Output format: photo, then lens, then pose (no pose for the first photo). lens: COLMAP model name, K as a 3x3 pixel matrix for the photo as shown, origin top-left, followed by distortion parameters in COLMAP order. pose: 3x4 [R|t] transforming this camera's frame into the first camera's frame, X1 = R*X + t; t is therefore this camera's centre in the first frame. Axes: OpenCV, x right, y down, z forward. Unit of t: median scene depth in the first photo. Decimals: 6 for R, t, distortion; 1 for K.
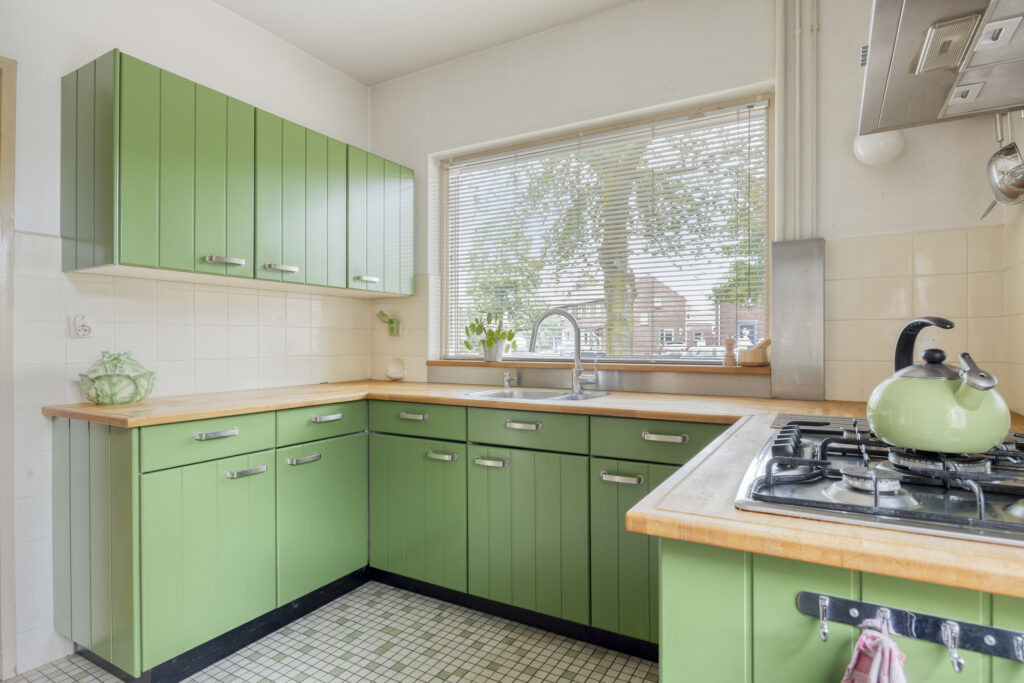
lens RADIAL K [[544.2, 0, 516.2], [0, 544.2, 343.8], [0, 0, 1]] dist [-0.007528, -0.000975]
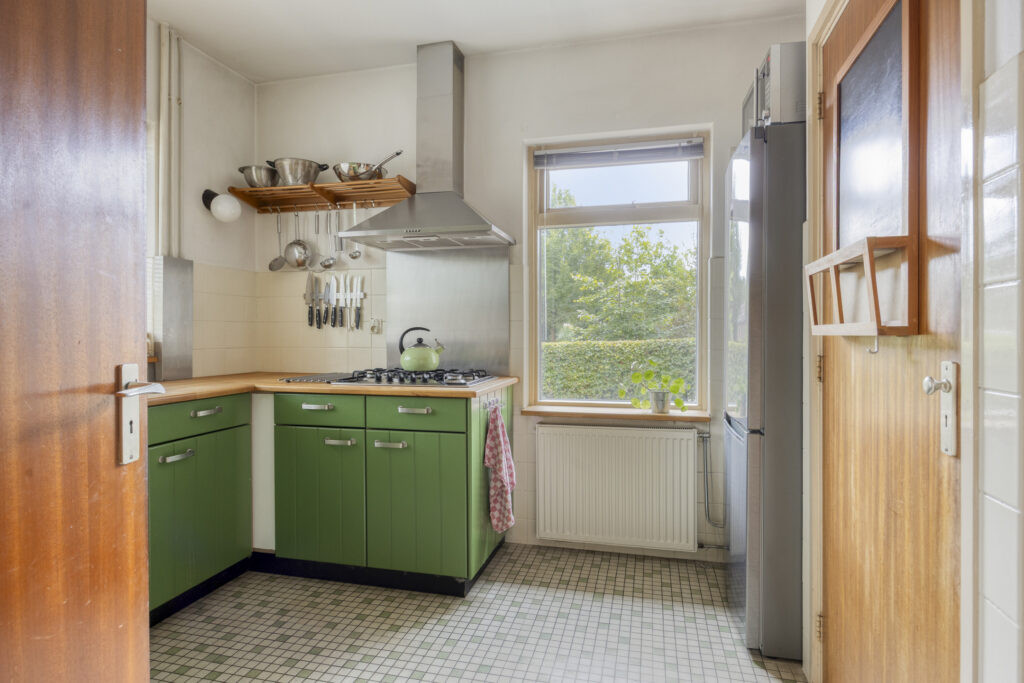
lens RADIAL K [[544.2, 0, 518.2], [0, 544.2, 336.6], [0, 0, 1]] dist [-0.007528, -0.000975]
pose [[-0.277173, -0.004430, 0.960810, -0.964071], [0.001977, 0.999985, 0.005181, -0.005370], [-0.960818, 0.003335, -0.277160, 0.559930]]
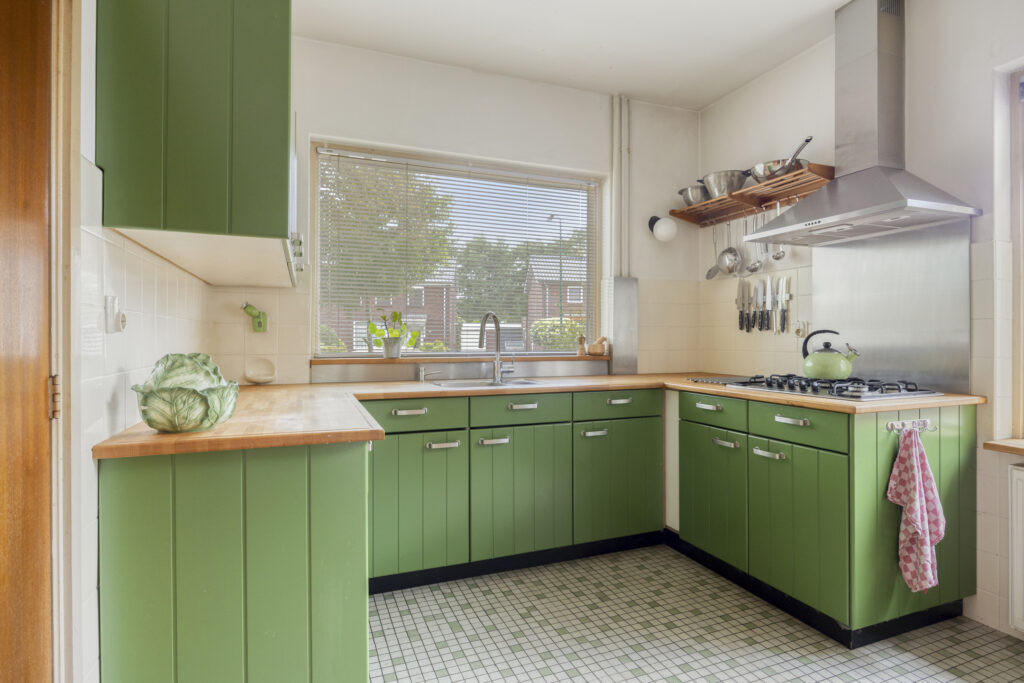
lens RADIAL K [[544.2, 0, 522.9], [0, 544.2, 339.1], [0, 0, 1]] dist [-0.007528, -0.000975]
pose [[0.622249, -0.003187, 0.782813, -0.951605], [0.003682, 0.999993, 0.001145, -0.006010], [-0.782811, 0.002170, 0.622256, 0.219475]]
